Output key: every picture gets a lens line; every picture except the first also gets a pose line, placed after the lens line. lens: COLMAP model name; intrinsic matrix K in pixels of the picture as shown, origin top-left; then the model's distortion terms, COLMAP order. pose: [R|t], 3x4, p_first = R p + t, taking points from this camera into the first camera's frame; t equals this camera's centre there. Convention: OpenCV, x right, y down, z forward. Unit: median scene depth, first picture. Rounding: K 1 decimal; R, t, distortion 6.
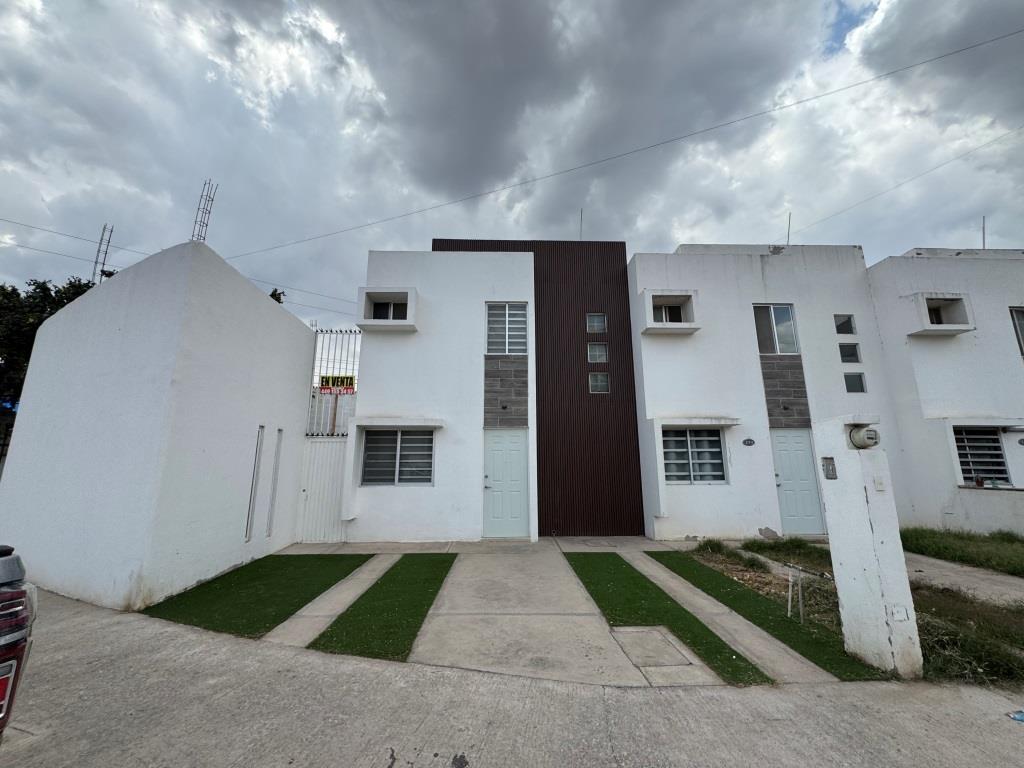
lens RADIAL K [[414.3, 0, 512.3], [0, 414.3, 380.8], [0, 0, 1]] dist [-0.003094, 0.000725]
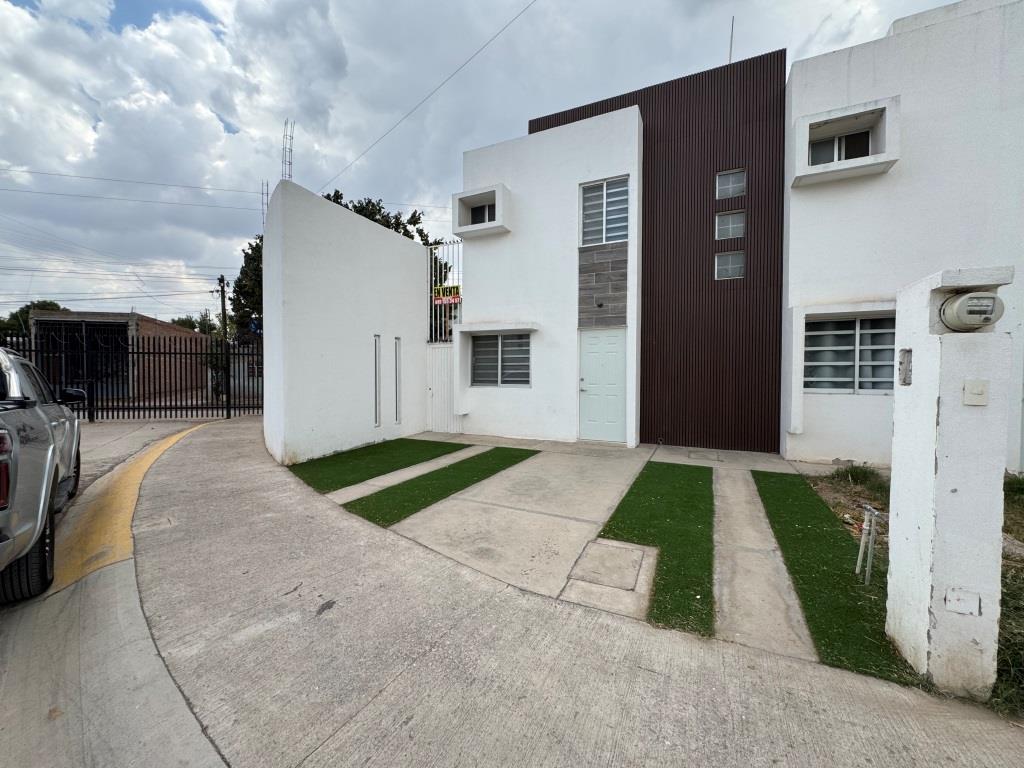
lens RADIAL K [[414.3, 0, 508.1], [0, 414.3, 383.8], [0, 0, 1]] dist [-0.003094, 0.000725]
pose [[0.885518, 0.018677, -0.464230, 0.252847], [0.088918, 0.973909, 0.208793, 0.027518], [0.456017, -0.226169, 0.860753, 0.101855]]
